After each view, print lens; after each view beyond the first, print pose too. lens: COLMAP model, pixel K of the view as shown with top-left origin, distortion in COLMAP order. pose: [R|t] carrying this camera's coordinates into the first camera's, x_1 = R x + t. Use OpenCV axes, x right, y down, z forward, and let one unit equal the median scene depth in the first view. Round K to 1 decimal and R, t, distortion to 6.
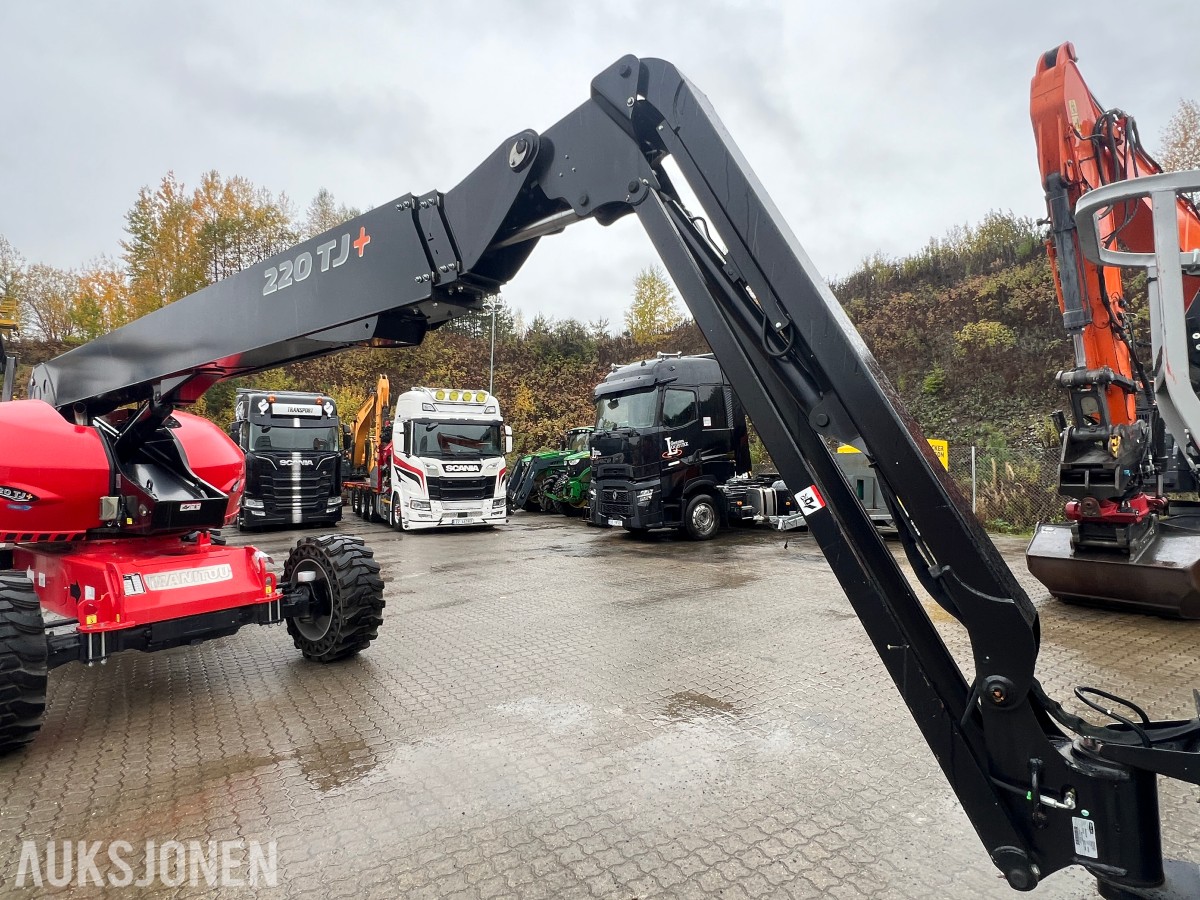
lens RADIAL K [[637.2, 0, 600.0], [0, 637.2, 450.0], [0, 0, 1]] dist [0.004253, -0.000276]
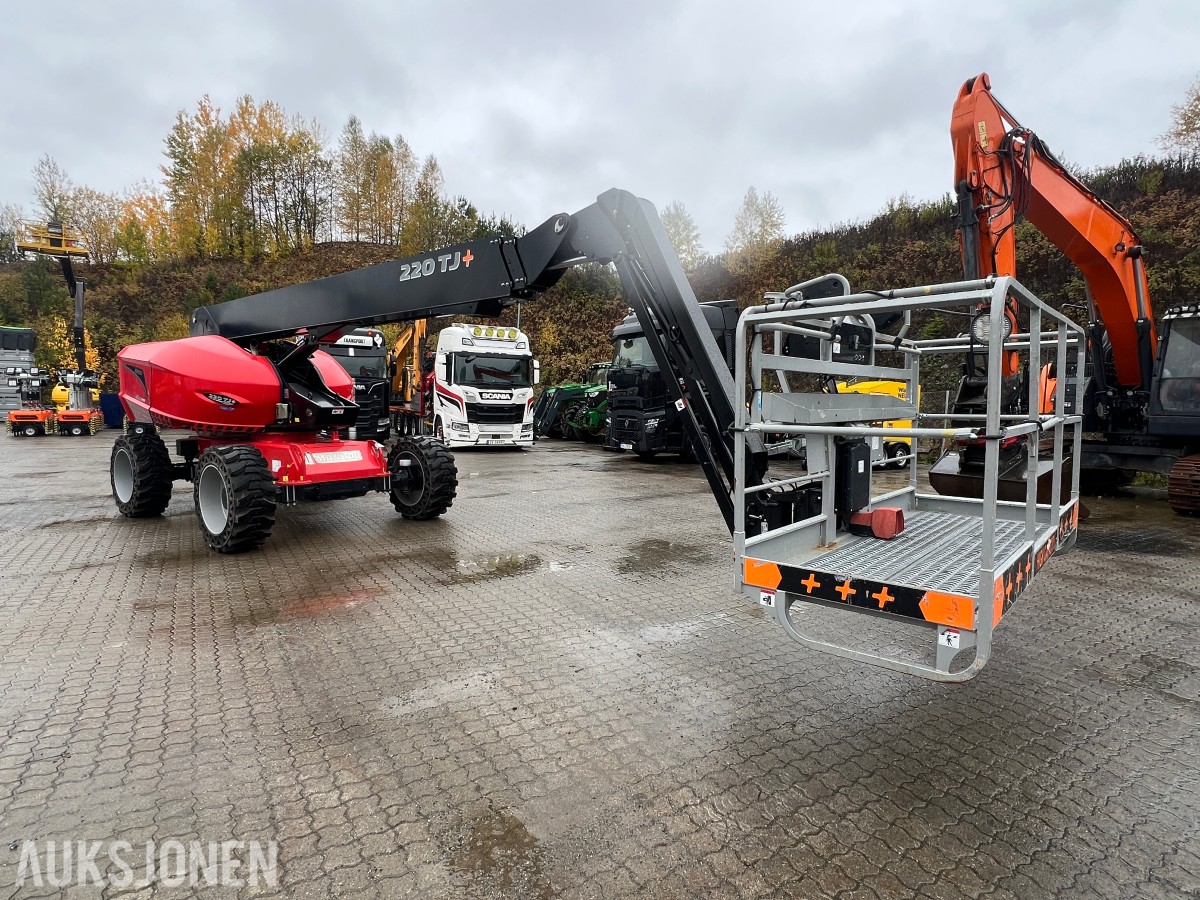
lens RADIAL K [[642.6, 0, 600.0], [0, 642.6, 450.0], [0, 0, 1]] dist [0.001583, -0.002124]
pose [[0.998905, 0.033484, -0.032669, 0.012076], [-0.030000, 0.994348, 0.101840, 0.001350], [0.035895, -0.100749, 0.994264, -0.149533]]
